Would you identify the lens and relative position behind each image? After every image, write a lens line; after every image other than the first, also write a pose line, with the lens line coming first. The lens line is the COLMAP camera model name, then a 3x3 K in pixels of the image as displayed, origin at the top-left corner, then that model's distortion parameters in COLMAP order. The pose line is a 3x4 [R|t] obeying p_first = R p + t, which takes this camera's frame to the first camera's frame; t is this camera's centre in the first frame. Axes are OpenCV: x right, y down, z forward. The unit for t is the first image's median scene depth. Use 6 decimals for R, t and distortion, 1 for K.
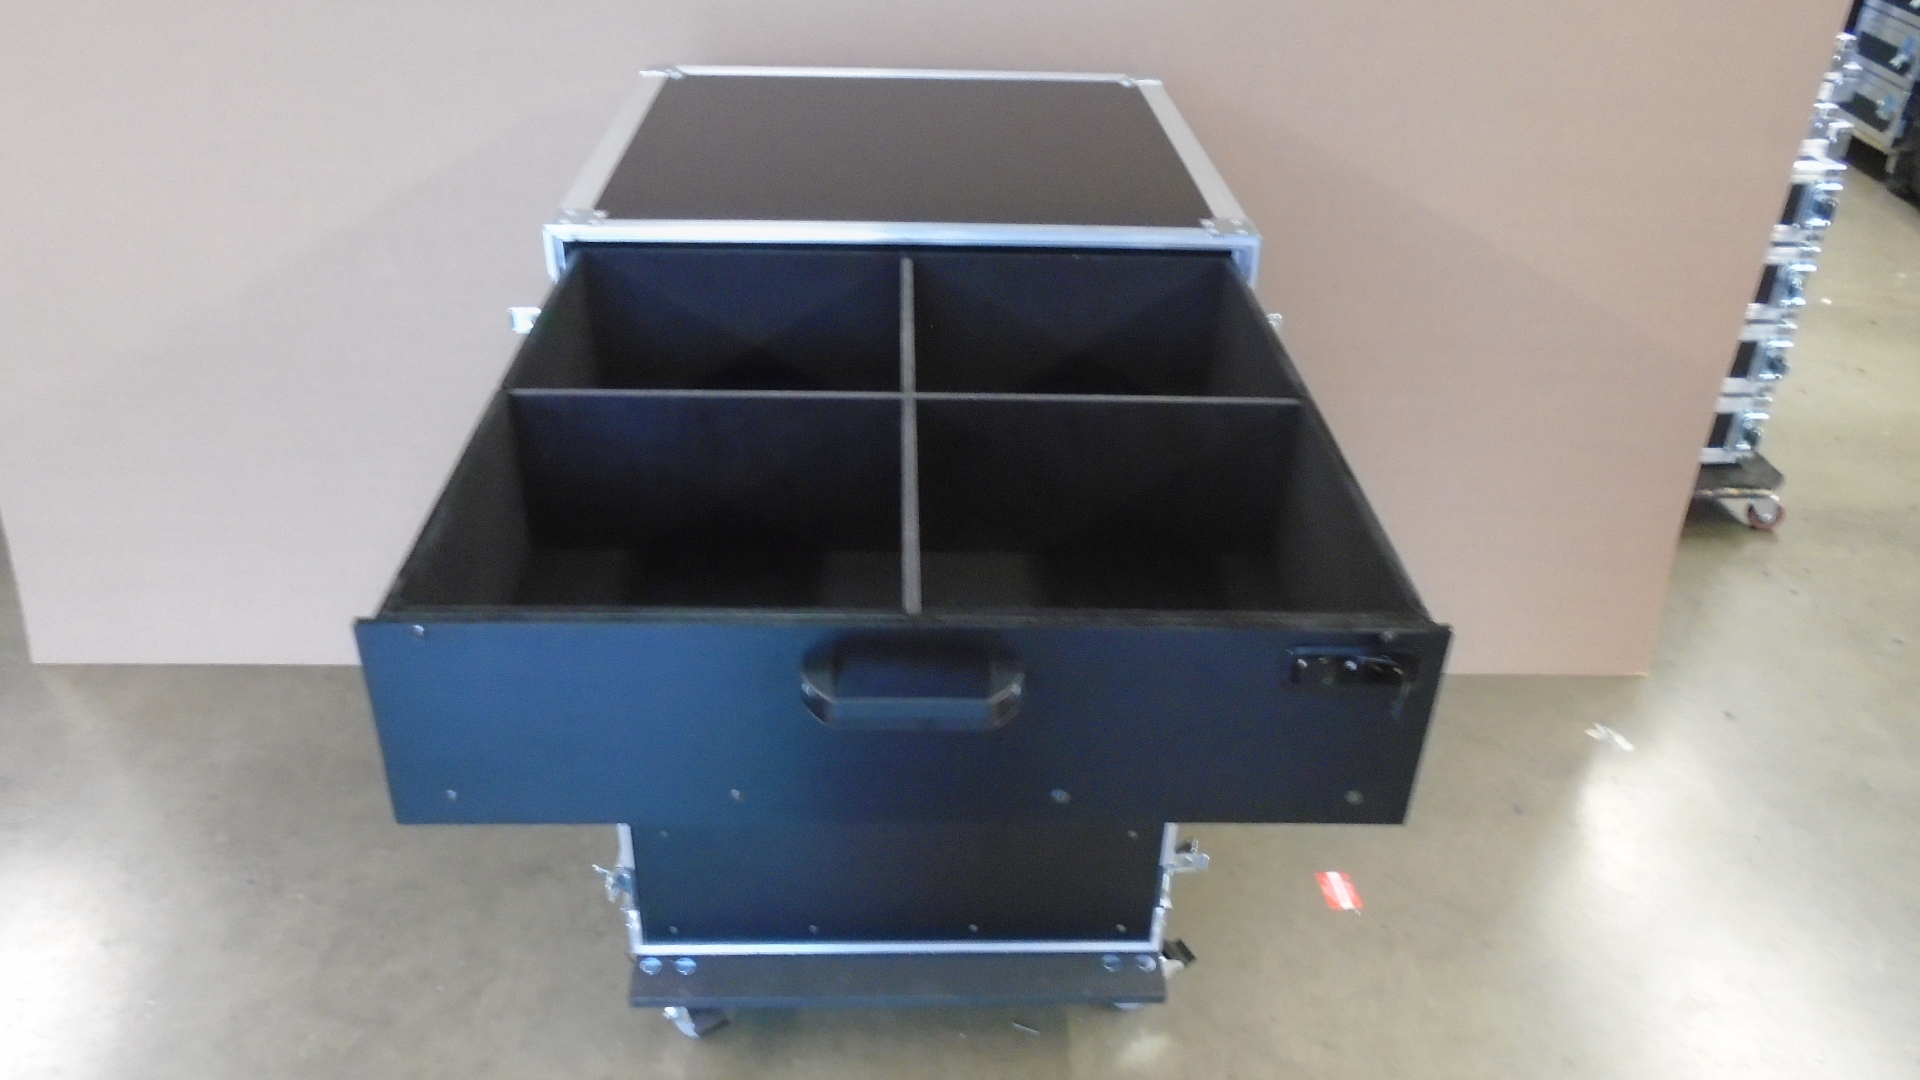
lens RADIAL K [[1454.2, 0, 957.5], [0, 1454.2, 535.8], [0, 0, 1]] dist [-0.009288, 0.003314]
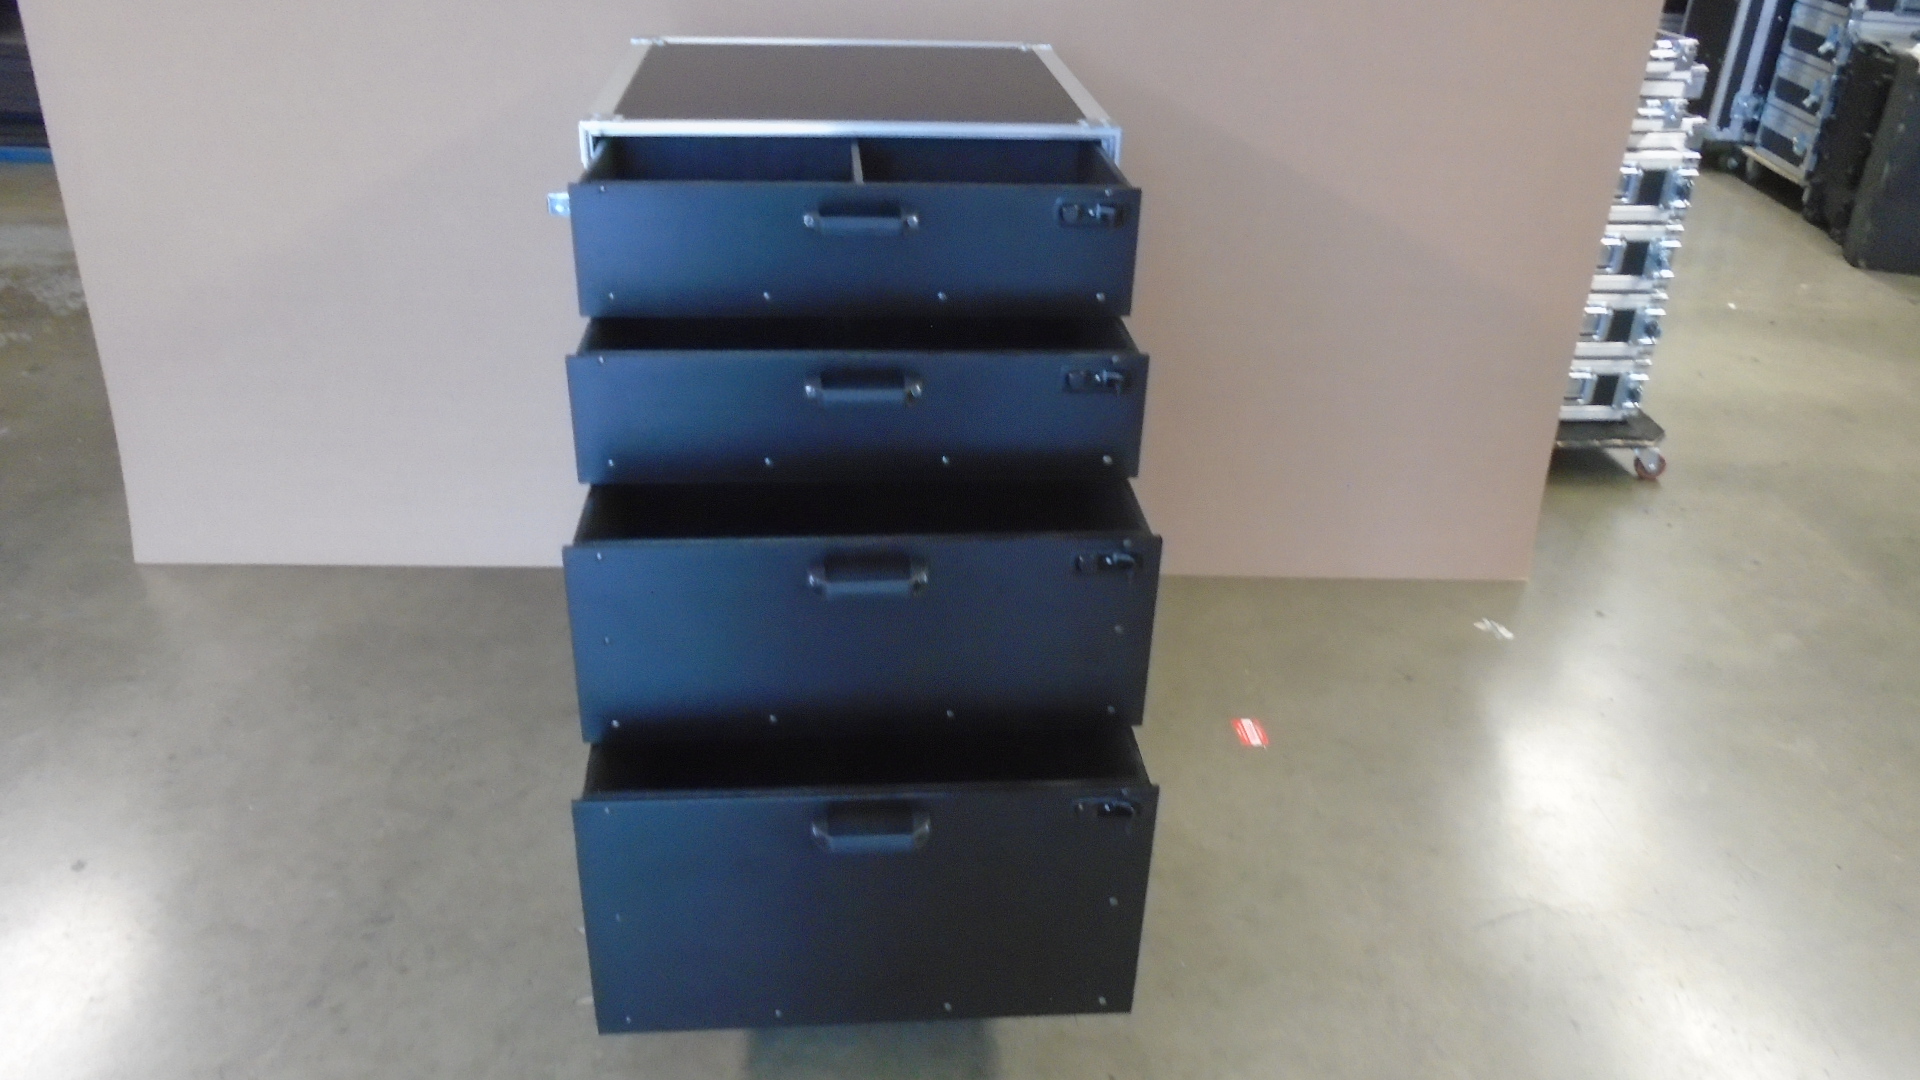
lens RADIAL K [[1454.2, 0, 971.9], [0, 1454.2, 540.1], [0, 0, 1]] dist [-0.009288, 0.003314]
pose [[0.999983, -0.000639, 0.005796, 0.024866], [0.000926, 0.998770, -0.049569, 0.125859], [-0.005757, 0.049573, 0.998754, -0.162285]]
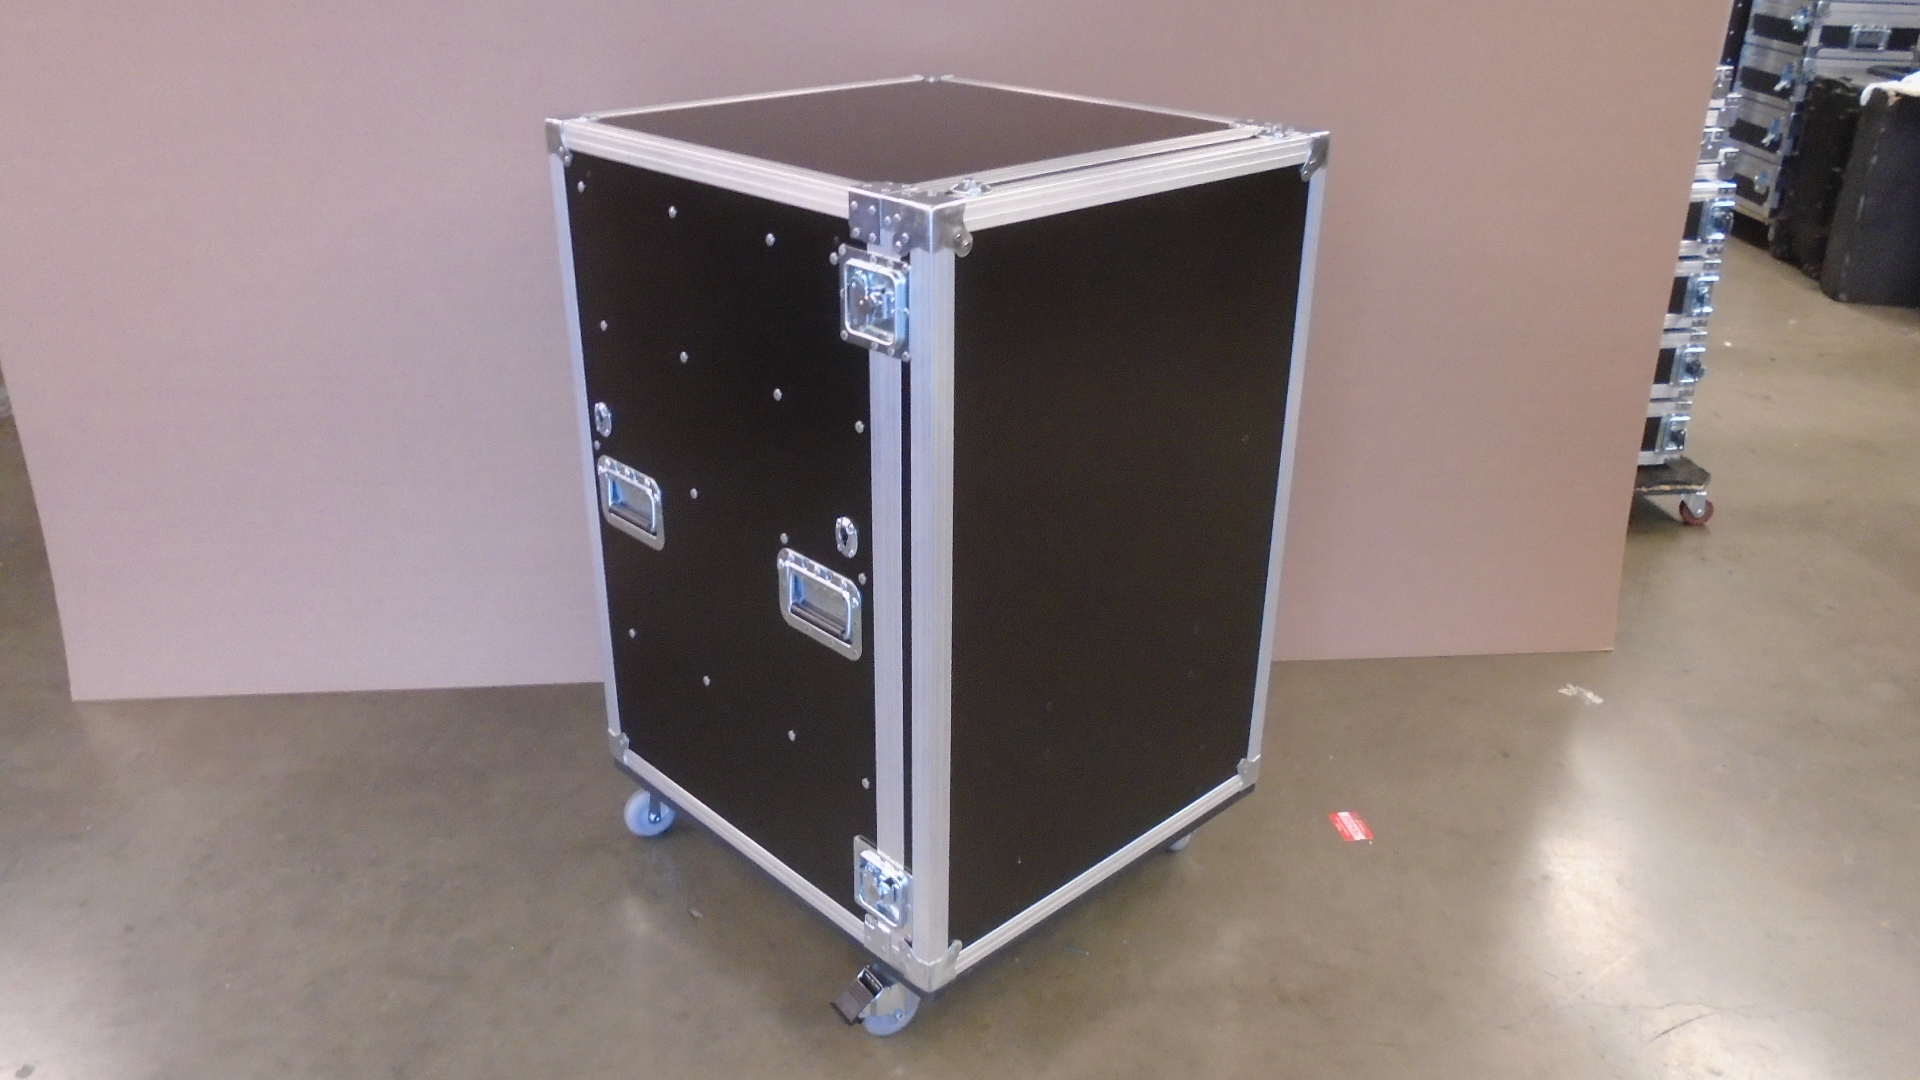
lens RADIAL K [[1454.2, 0, 966.5], [0, 1454.2, 542.9], [0, 0, 1]] dist [-0.009288, 0.003314]
pose [[0.997438, -0.047981, 0.053053, -0.056337], [0.053018, 0.993771, -0.098018, 0.109432], [-0.048020, 0.100580, 0.993769, -0.058376]]
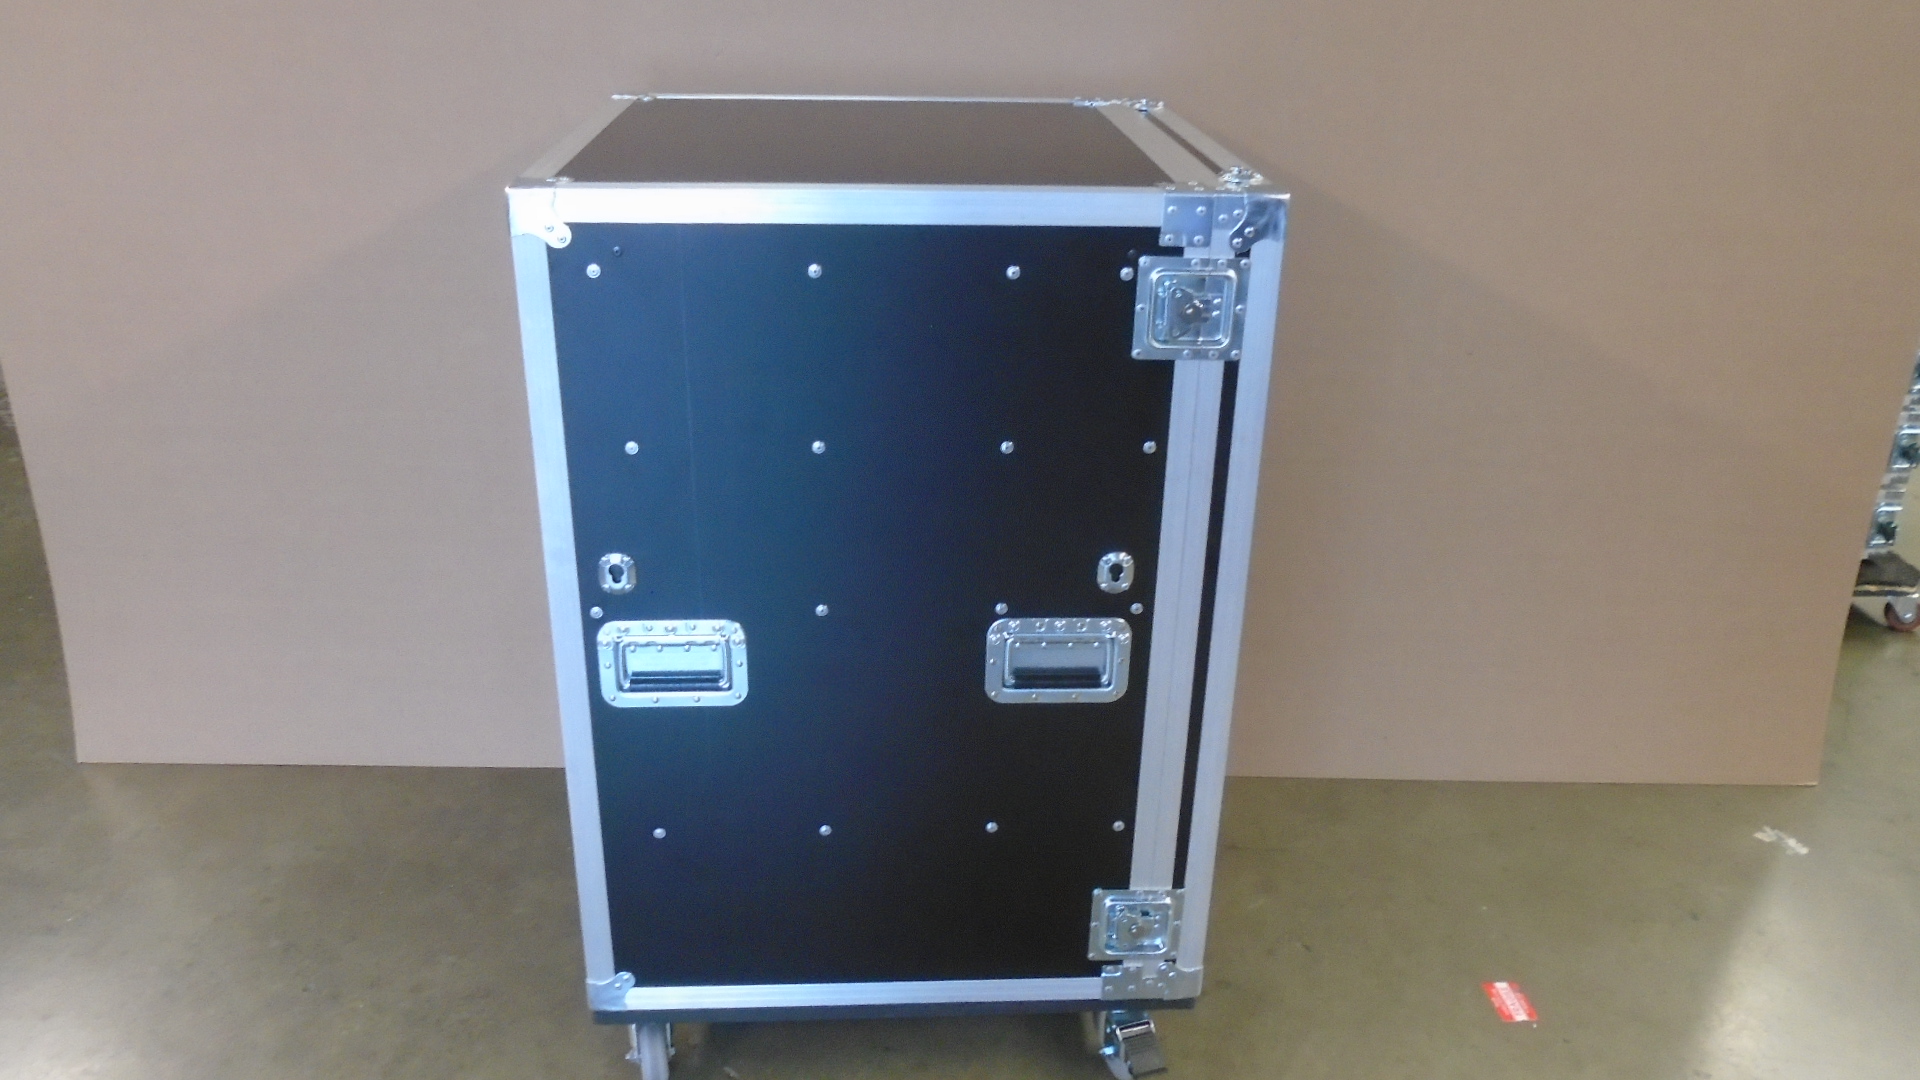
lens RADIAL K [[1454.2, 0, 959.6], [0, 1454.2, 543.2], [0, 0, 1]] dist [-0.009288, 0.003314]
pose [[0.999861, -0.005445, -0.015782, -0.052675], [0.003660, 0.993813, -0.111003, 0.052689], [0.016288, 0.110930, 0.993695, 0.063344]]
